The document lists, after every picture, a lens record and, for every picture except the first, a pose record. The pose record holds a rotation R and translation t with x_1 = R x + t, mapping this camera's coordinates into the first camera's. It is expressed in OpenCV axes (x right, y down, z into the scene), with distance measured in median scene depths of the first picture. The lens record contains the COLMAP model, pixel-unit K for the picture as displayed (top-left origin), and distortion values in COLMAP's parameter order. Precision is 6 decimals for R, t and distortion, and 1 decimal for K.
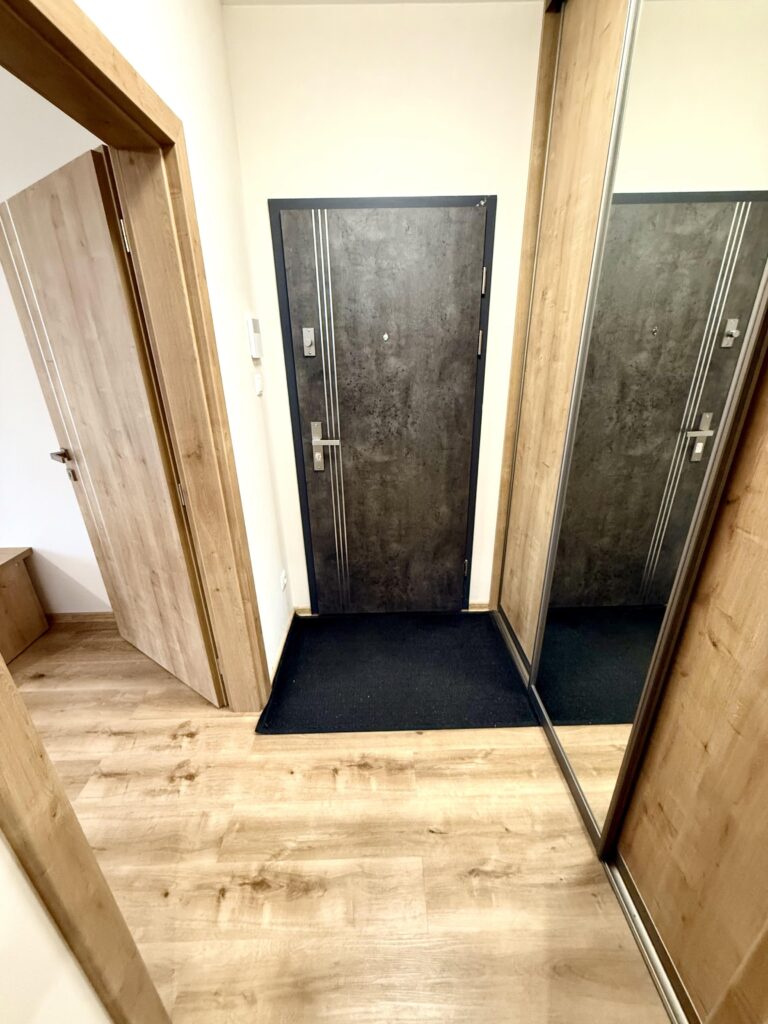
lens RADIAL K [[406.0, 0, 383.0], [0, 406.0, 507.8], [0, 0, 1]] dist [-0.001694, 0.000225]
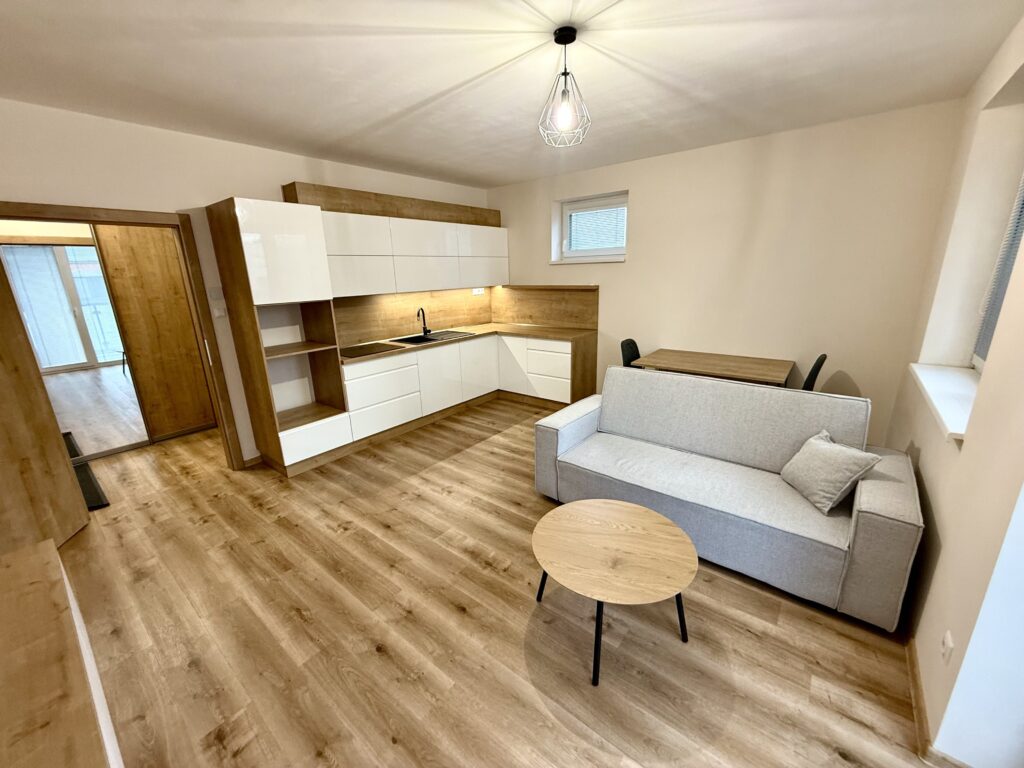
lens RADIAL K [[406.0, 0, 509.3], [0, 406.0, 386.1], [0, 0, 1]] dist [-0.001694, 0.000225]
pose [[-0.765688, -0.136944, 0.628465, -2.279789], [0.281183, 0.807502, 0.518534, -0.250242], [-0.578496, 0.573749, -0.579788, 0.600528]]
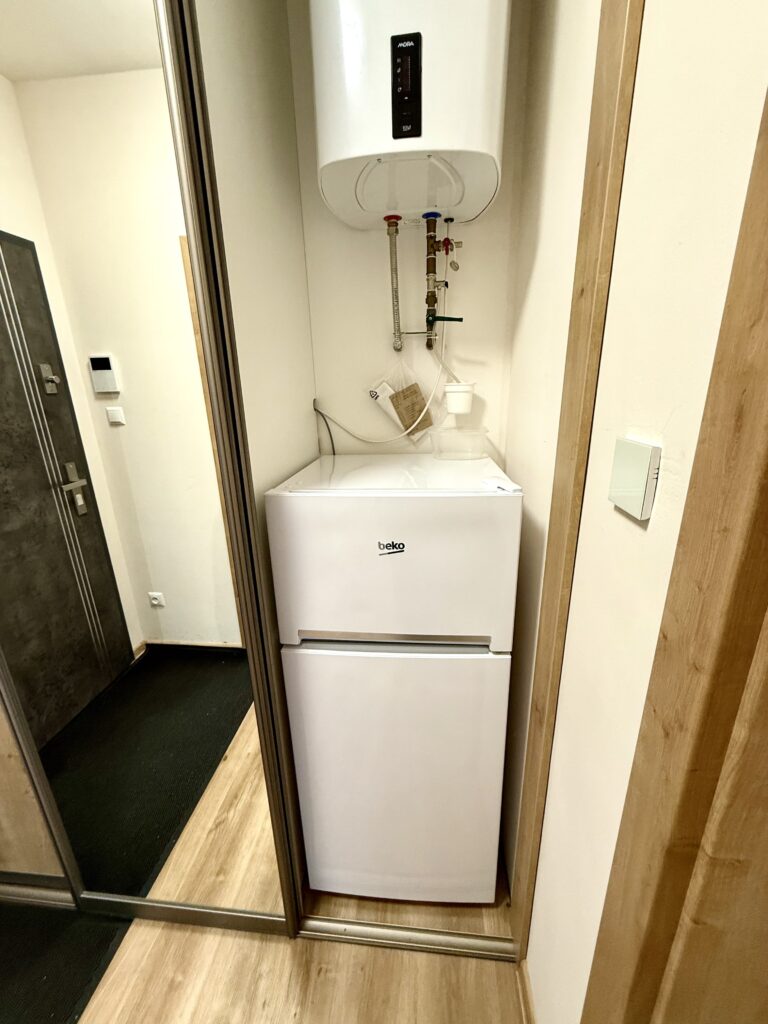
lens RADIAL K [[406.0, 0, 382.0], [0, 406.0, 509.1], [0, 0, 1]] dist [-0.001694, 0.000225]
pose [[0.123302, -0.273011, 0.954076, -0.018399], [0.398918, 0.893950, 0.204250, -0.044647], [-0.908659, 0.355413, 0.219135, 0.188914]]
